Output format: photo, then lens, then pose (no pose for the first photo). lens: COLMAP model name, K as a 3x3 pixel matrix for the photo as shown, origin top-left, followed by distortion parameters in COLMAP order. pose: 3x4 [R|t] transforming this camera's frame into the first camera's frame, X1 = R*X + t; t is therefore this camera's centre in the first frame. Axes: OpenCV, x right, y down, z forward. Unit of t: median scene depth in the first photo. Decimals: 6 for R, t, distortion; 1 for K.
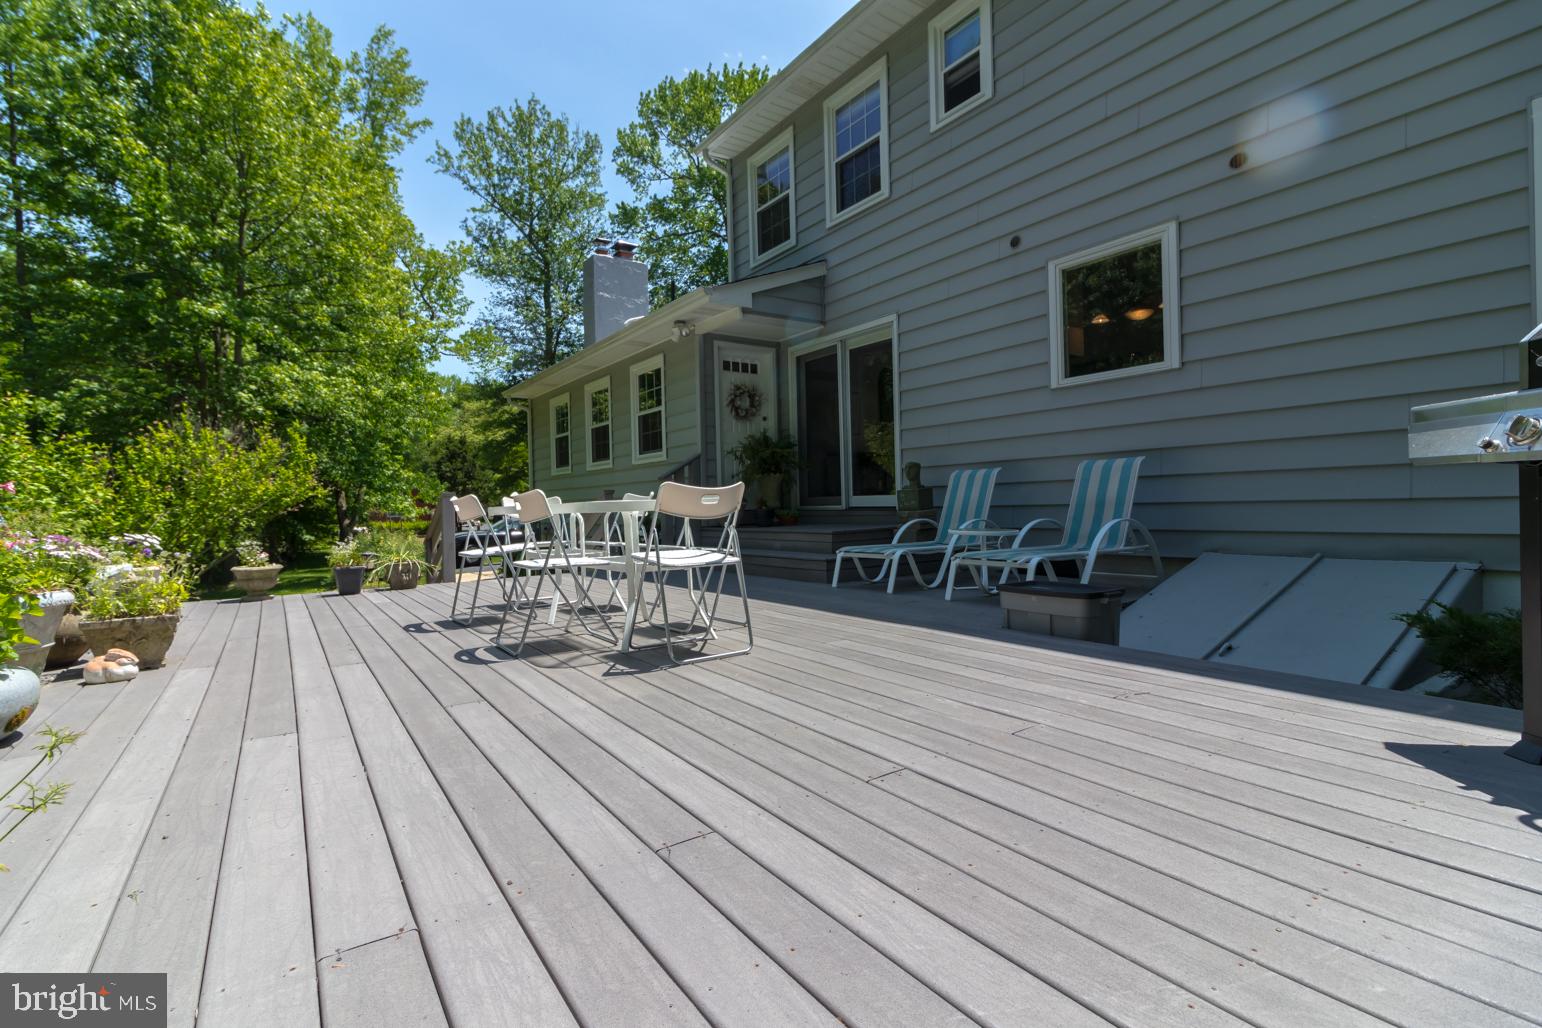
lens RADIAL K [[706.9, 0, 757.9], [0, 706.9, 498.7], [0, 0, 1]] dist [0.004643, -0.000116]
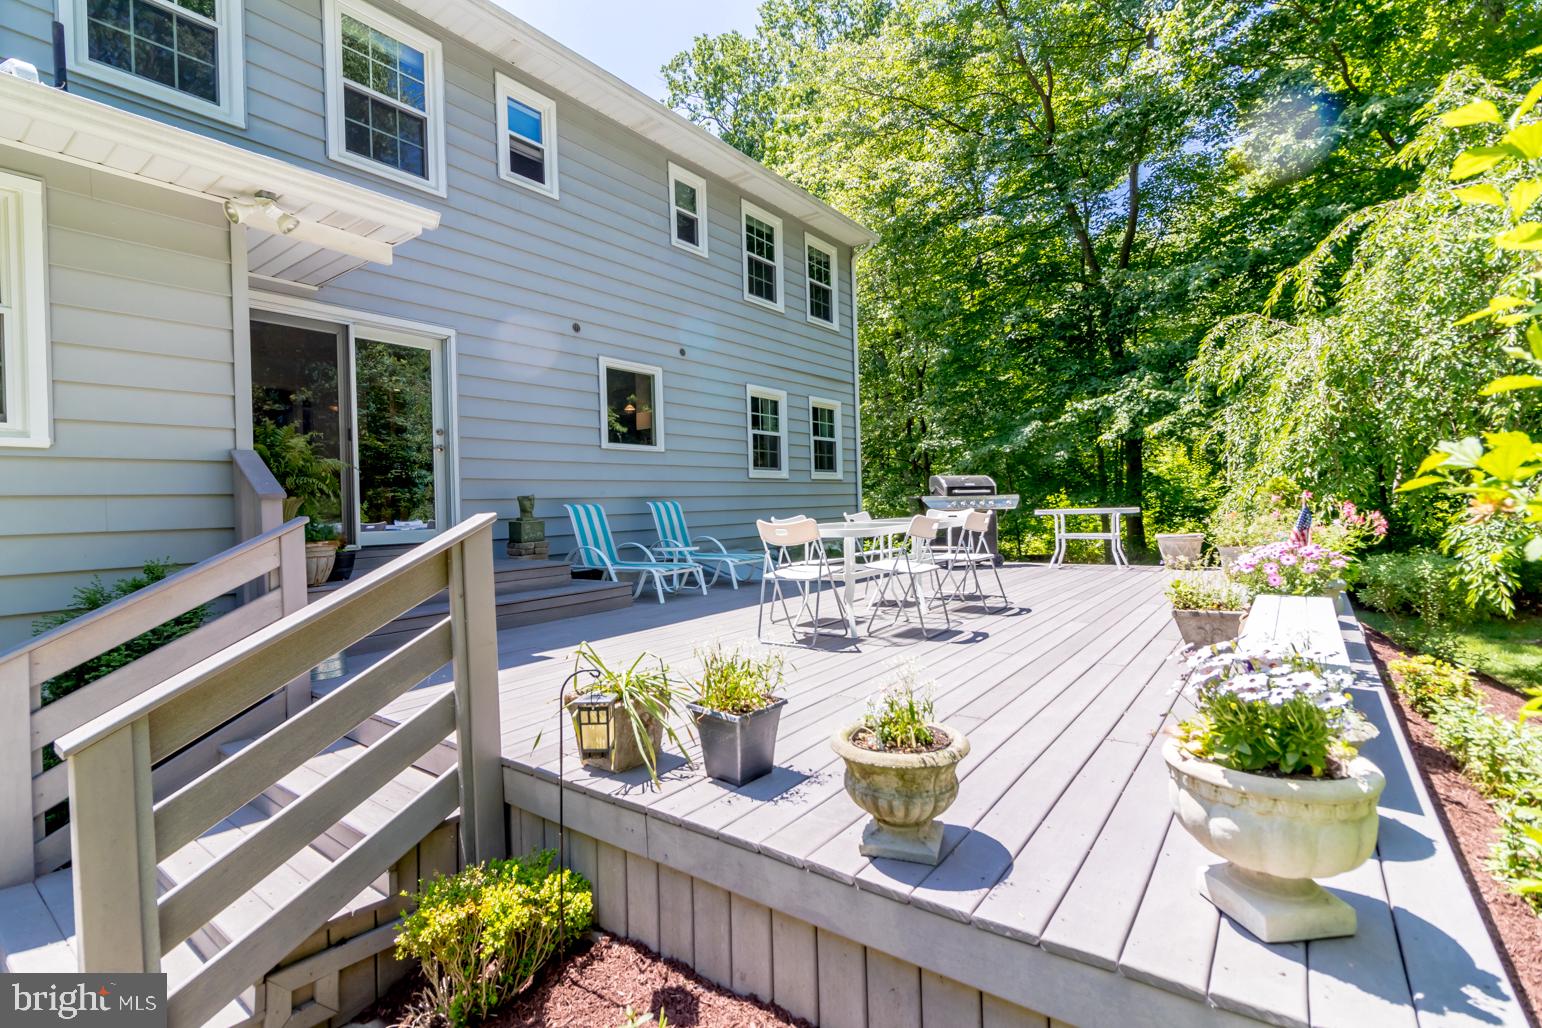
lens RADIAL K [[707.8, 0, 762.1], [0, 707.8, 498.4], [0, 0, 1]] dist [0.006297, 0.000318]
pose [[-0.316568, 0.053966, 0.947033, -0.685797], [0.043705, 0.998150, -0.042269, 0.007728], [-0.947562, 0.028009, -0.318341, 0.812052]]
